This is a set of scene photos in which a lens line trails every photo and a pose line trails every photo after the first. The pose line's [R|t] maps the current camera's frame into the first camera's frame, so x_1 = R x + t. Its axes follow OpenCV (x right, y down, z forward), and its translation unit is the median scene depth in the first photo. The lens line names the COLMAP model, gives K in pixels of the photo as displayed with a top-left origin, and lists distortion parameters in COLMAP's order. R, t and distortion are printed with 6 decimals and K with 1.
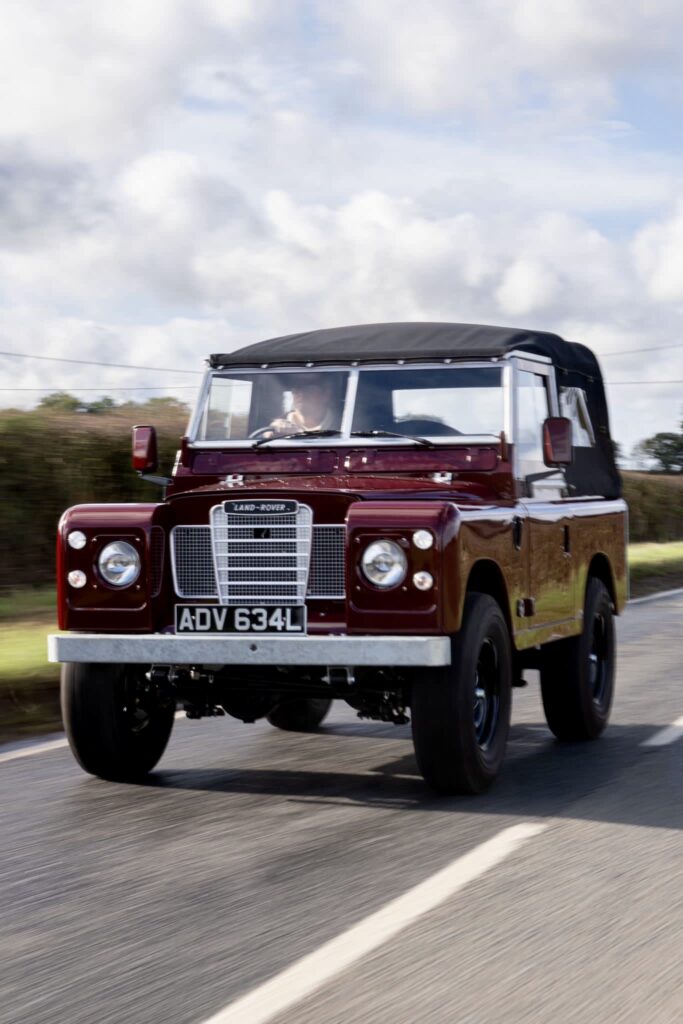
lens RADIAL K [[2537.8, 0, 342.6], [0, 2537.8, 510.2], [0, 0, 1]] dist [-0.005888, 0.000000]
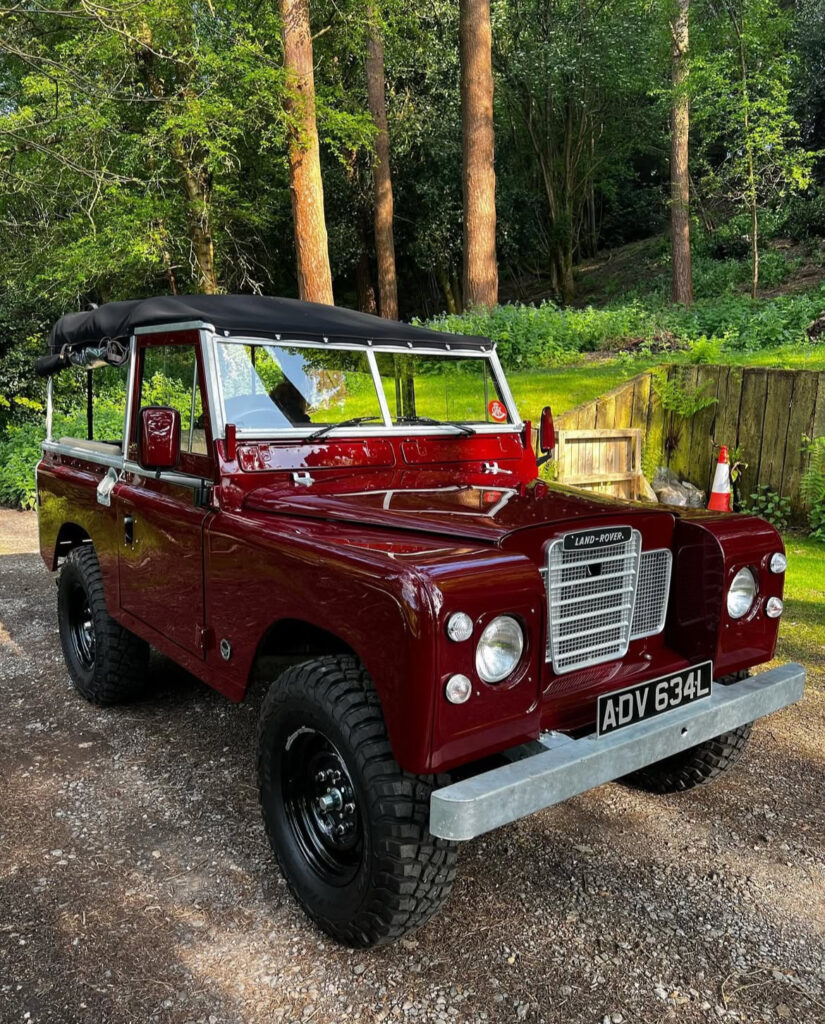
lens RADIAL K [[831.2, 0, 406.9], [0, 831.2, 519.4], [0, 0, 1]] dist [0.007084, -0.010736]
pose [[0.564188, -0.108600, 0.818473, -0.272759], [-0.019529, 0.989279, 0.144726, -0.042438], [-0.825415, -0.097637, 0.556018, 0.908220]]
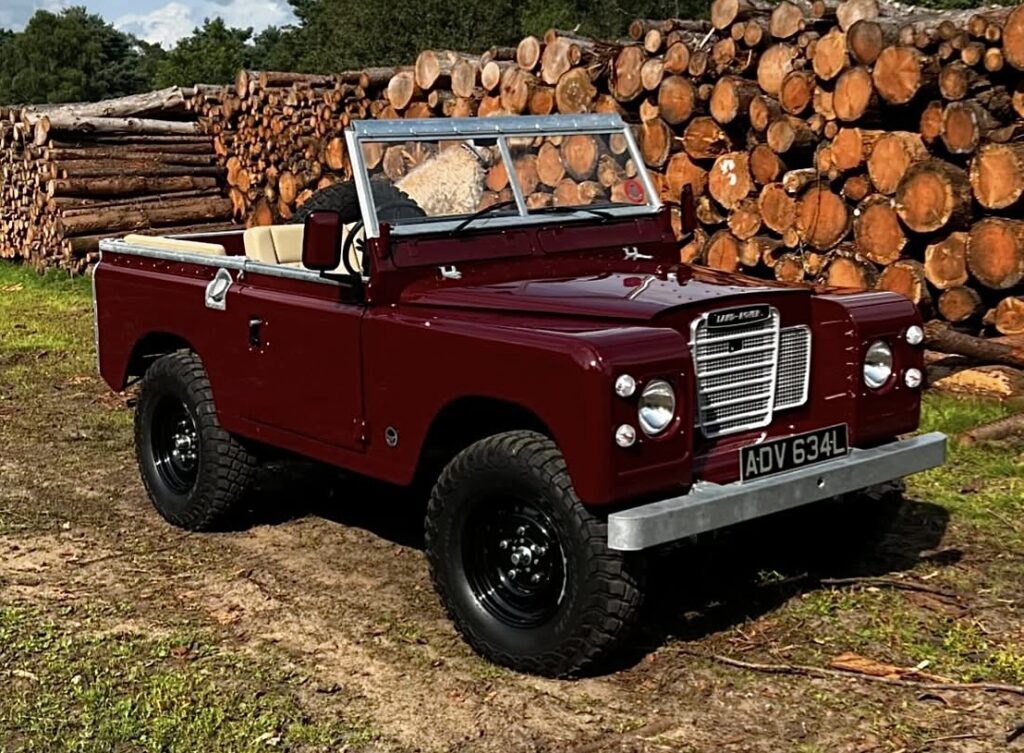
lens RADIAL K [[1496.8, 0, 483.7], [0, 1496.8, 336.5], [0, 0, 1]] dist [0.143008, 0.000000]
pose [[0.536681, -0.129647, 0.833766, -0.503912], [0.015709, 0.989489, 0.143749, -0.068555], [-0.843639, -0.064050, 0.533077, 0.801671]]
